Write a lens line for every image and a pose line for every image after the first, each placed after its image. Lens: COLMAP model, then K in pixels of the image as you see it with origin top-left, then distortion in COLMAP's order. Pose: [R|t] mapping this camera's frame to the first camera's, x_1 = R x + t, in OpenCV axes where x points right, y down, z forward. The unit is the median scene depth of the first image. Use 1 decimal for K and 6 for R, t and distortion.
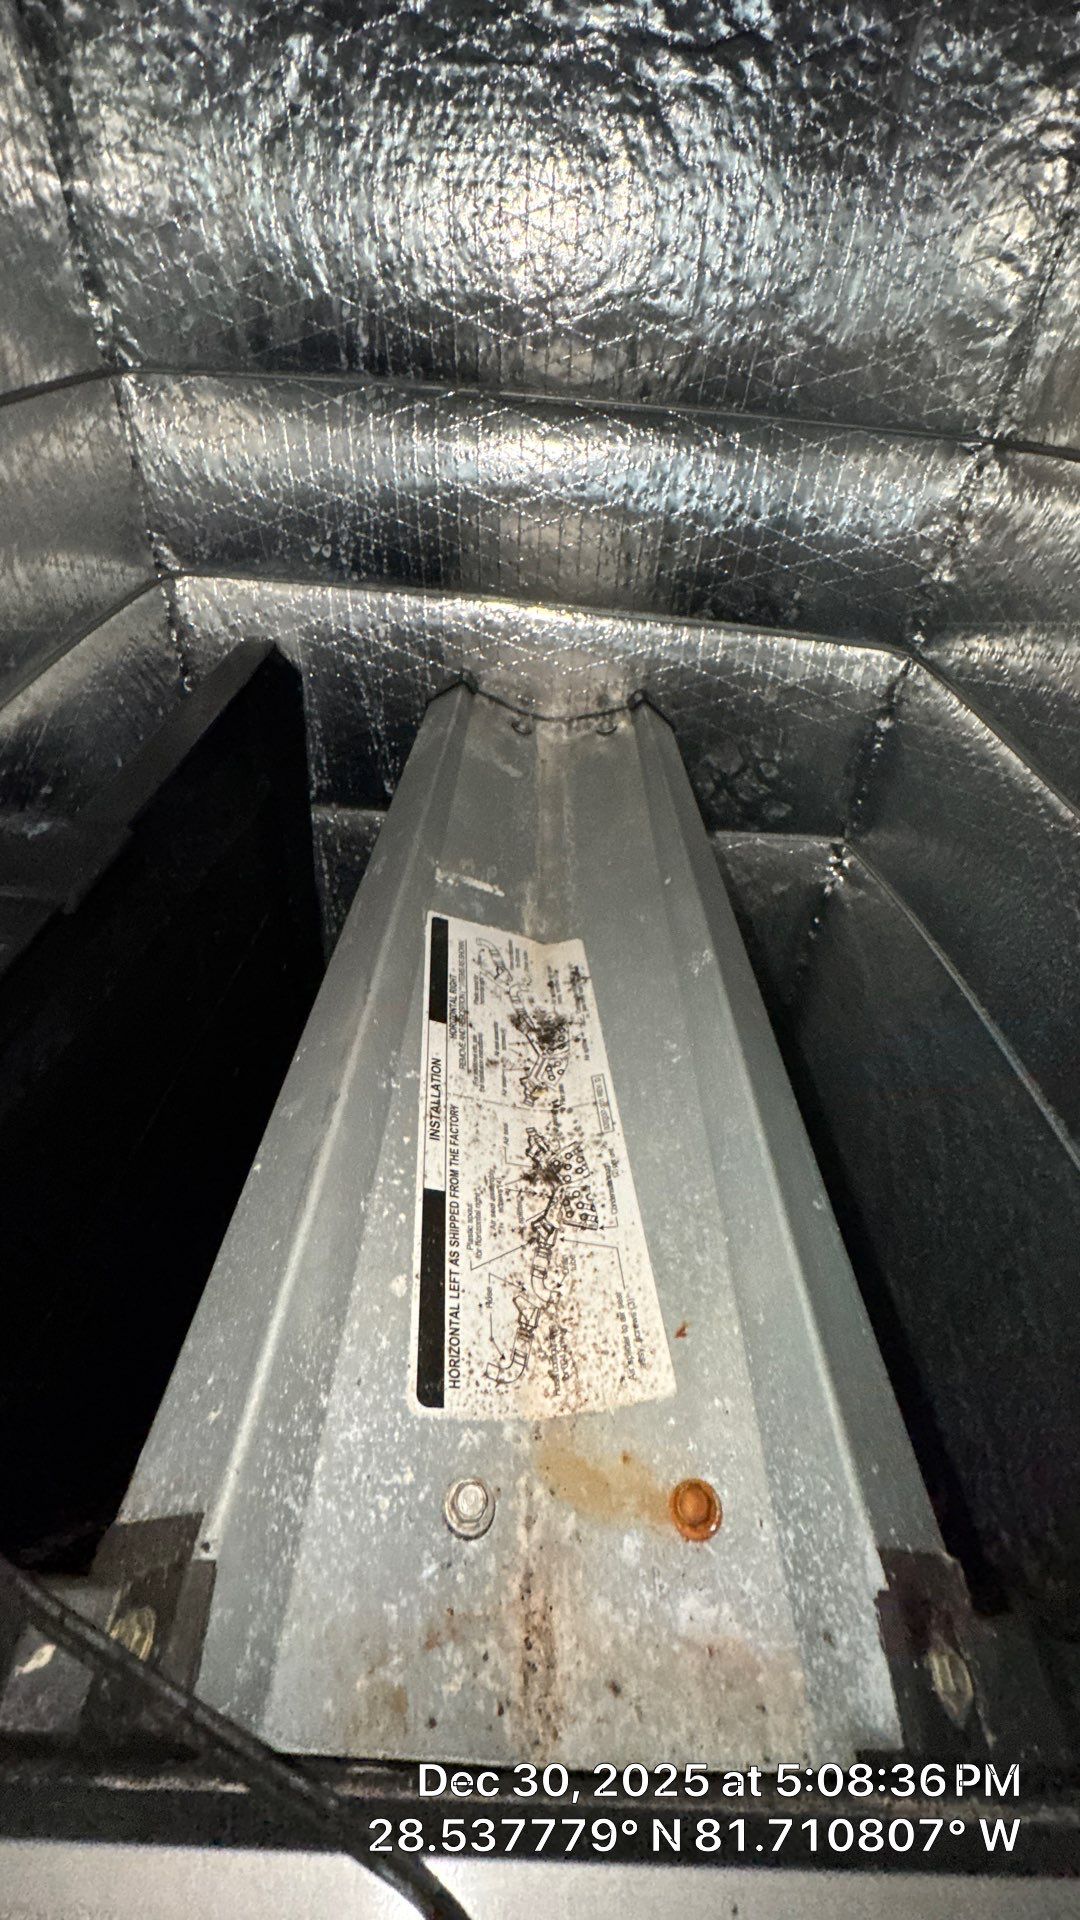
lens RADIAL K [[769.2, 0, 538.9], [0, 769.2, 960.1], [0, 0, 1]] dist [-0.004448, 0.000449]
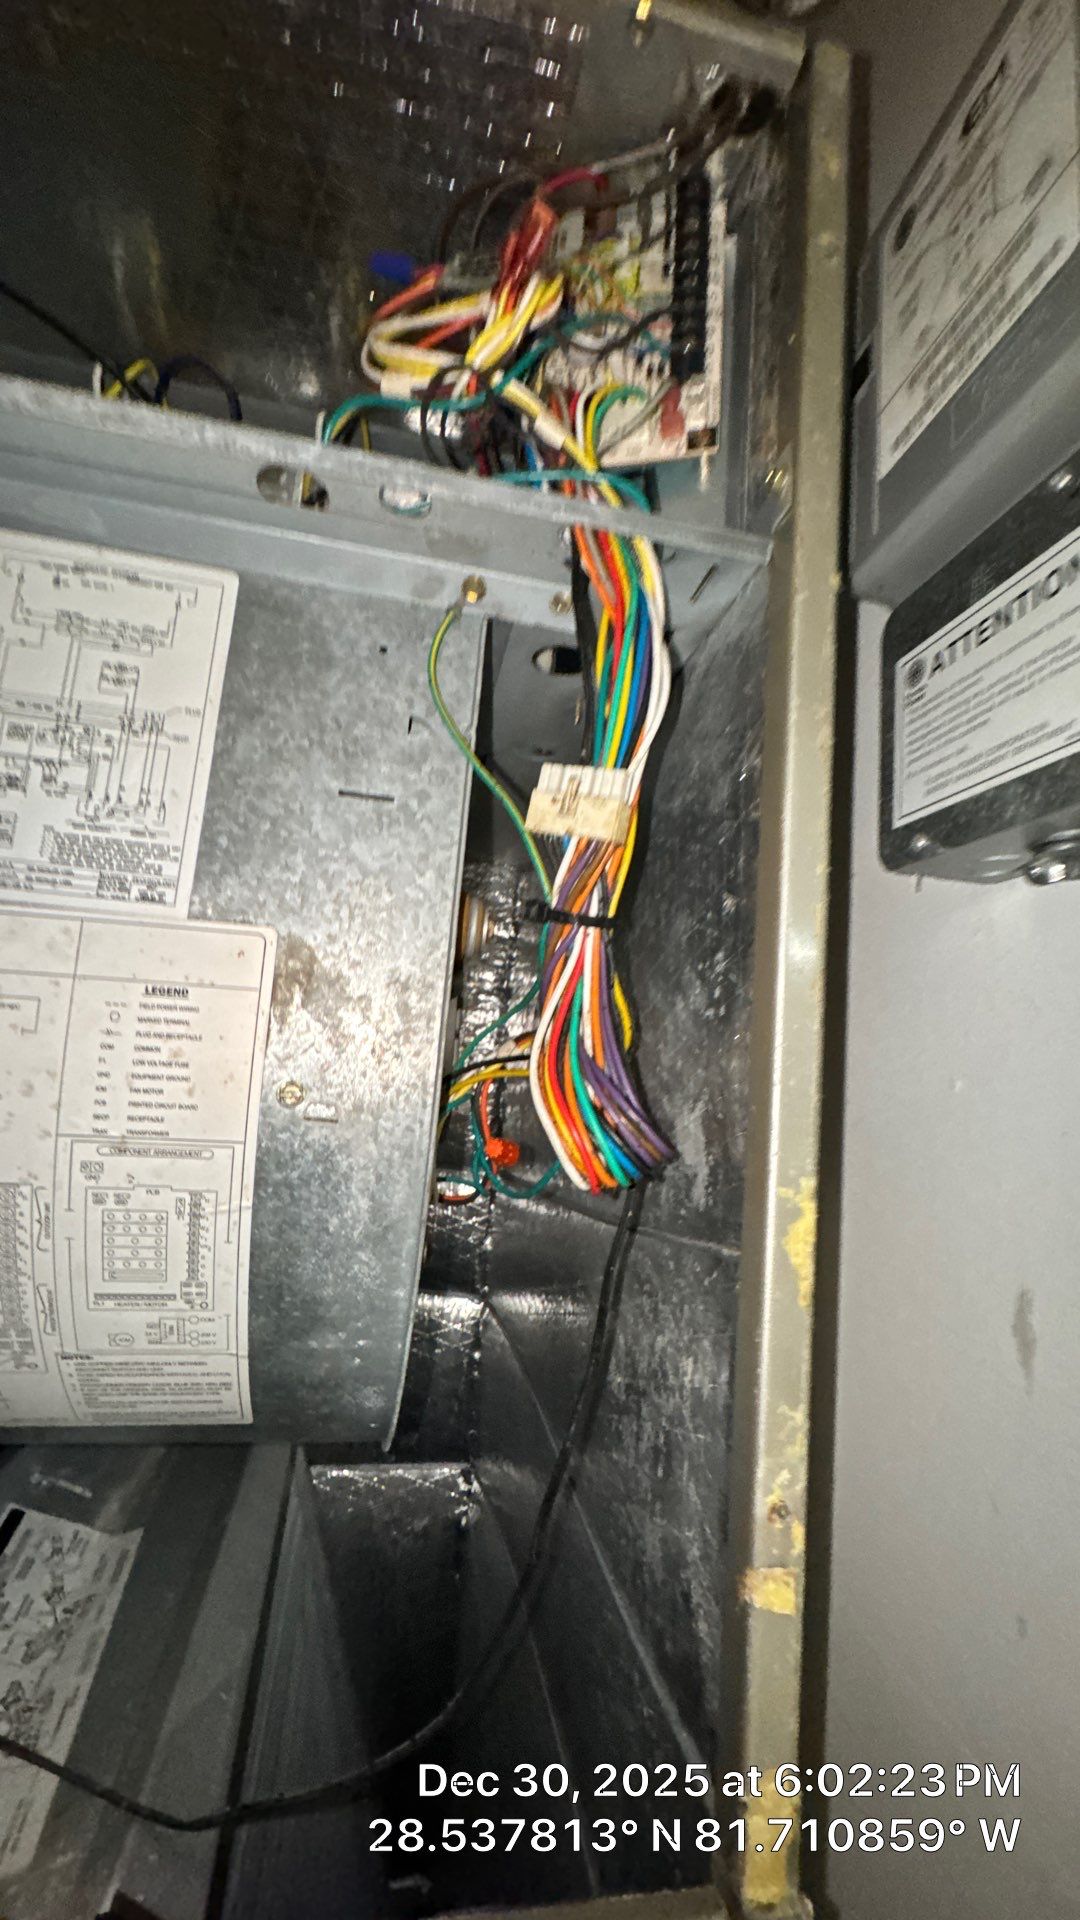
lens RADIAL K [[769.2, 0, 543.0], [0, 769.2, 956.6], [0, 0, 1]] dist [-0.004448, 0.000449]
pose [[0.977167, 0.060120, 0.203791, 0.349040], [0.112675, 0.666541, -0.736904, 0.316321], [-0.180138, 0.743040, 0.644547, -0.544790]]
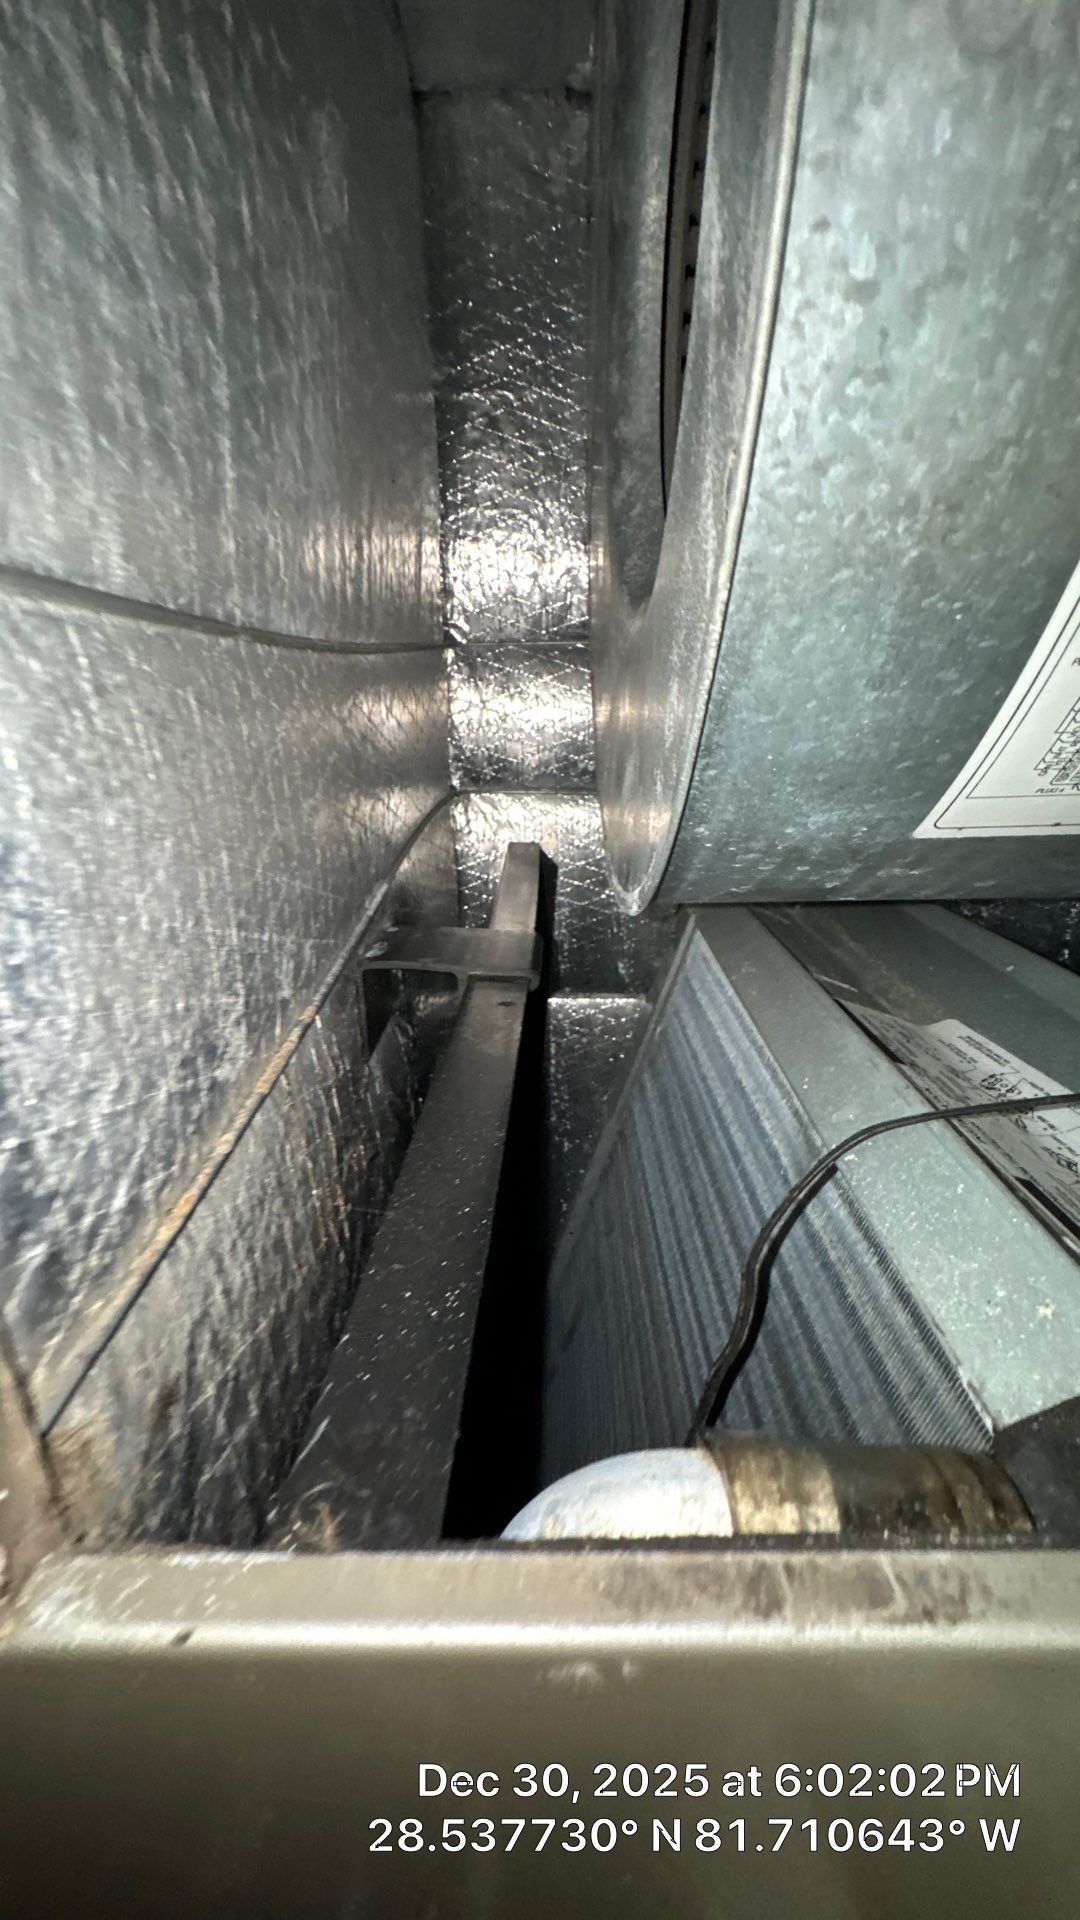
lens RADIAL K [[769.2, 0, 535.7], [0, 769.2, 961.2], [0, 0, 1]] dist [-0.004448, 0.000449]
pose [[0.997921, -0.063638, -0.010219, -0.462239], [0.055560, 0.929711, -0.364074, 0.231207], [0.032670, 0.362749, 0.931314, -0.016782]]
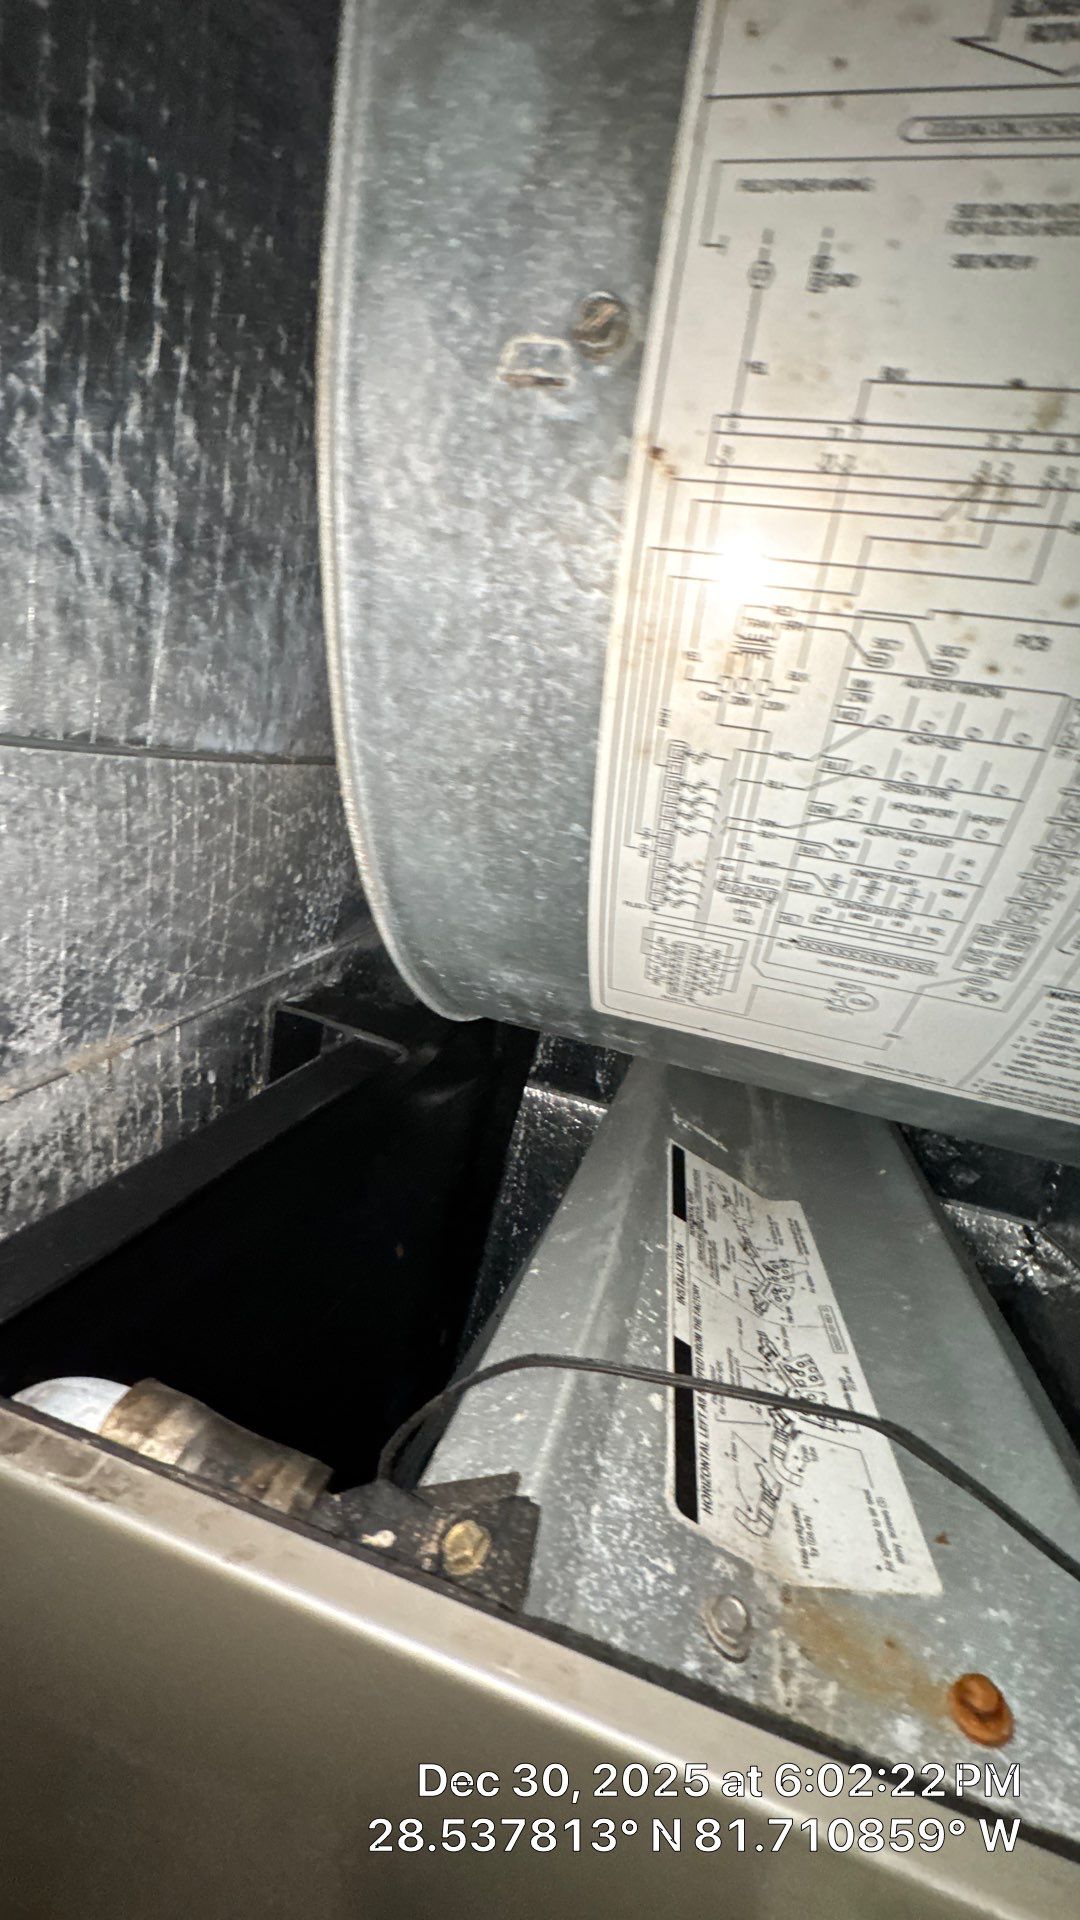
lens RADIAL K [[769.2, 0, 536.2], [0, 769.2, 961.9], [0, 0, 1]] dist [-0.004448, 0.000449]
pose [[0.964498, 0.174834, -0.197930, -0.135761], [-0.247151, 0.861663, -0.443231, 0.234906], [0.093057, 0.476414, 0.874283, -0.127545]]
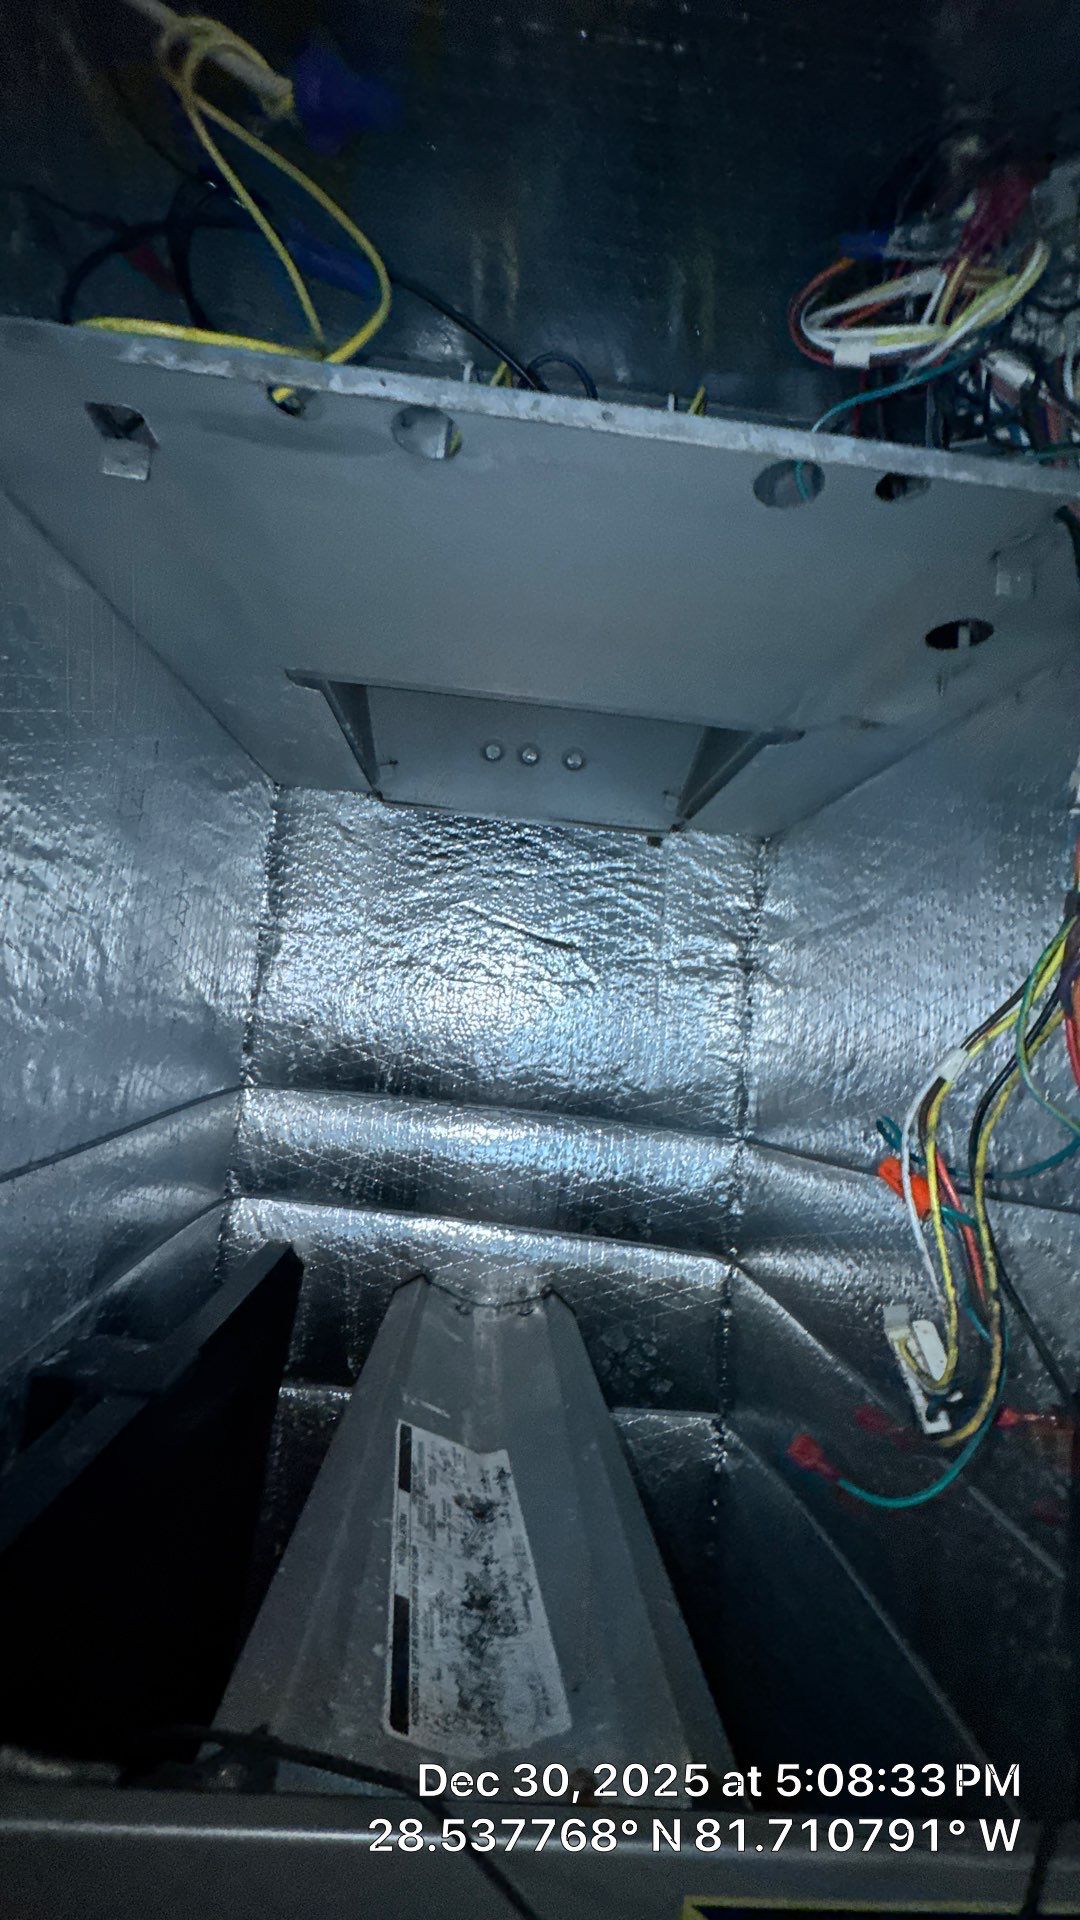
lens RADIAL K [[769.2, 0, 539.7], [0, 769.2, 954.9], [0, 0, 1]] dist [-0.004448, 0.000449]
pose [[0.995554, 0.052485, 0.078215, -0.035386], [0.019199, 0.699874, -0.714008, 0.309778], [-0.092215, 0.712335, 0.695755, -0.539043]]
